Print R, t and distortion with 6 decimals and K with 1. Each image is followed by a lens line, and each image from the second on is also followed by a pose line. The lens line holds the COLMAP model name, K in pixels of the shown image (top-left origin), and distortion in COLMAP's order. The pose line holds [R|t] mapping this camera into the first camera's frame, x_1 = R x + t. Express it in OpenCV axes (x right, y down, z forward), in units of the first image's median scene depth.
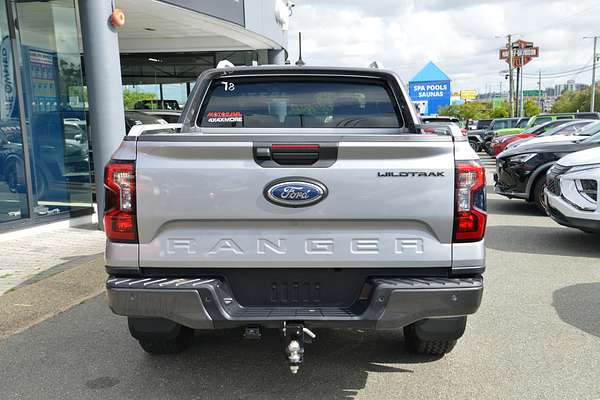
lens RADIAL K [[655.2, 0, 300.4], [0, 655.2, 198.8], [0, 0, 1]] dist [0.016088, 0.000000]
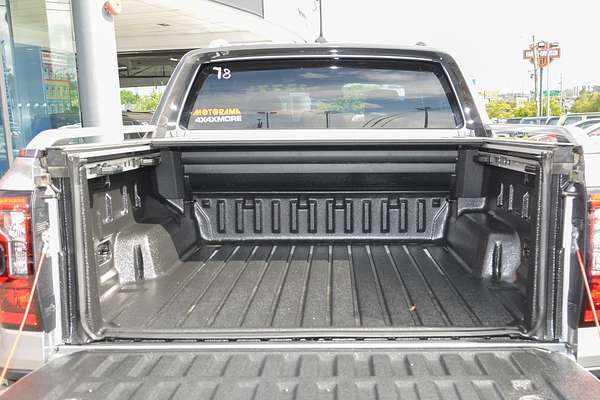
lens RADIAL K [[653.9, 0, 300.9], [0, 653.9, 202.4], [0, 0, 1]] dist [-0.154536, 0.000000]
pose [[0.999159, -0.002512, -0.040930, 0.003586], [0.002829, 0.999966, 0.007690, -0.019660], [0.040910, -0.007799, 0.999132, 0.165240]]
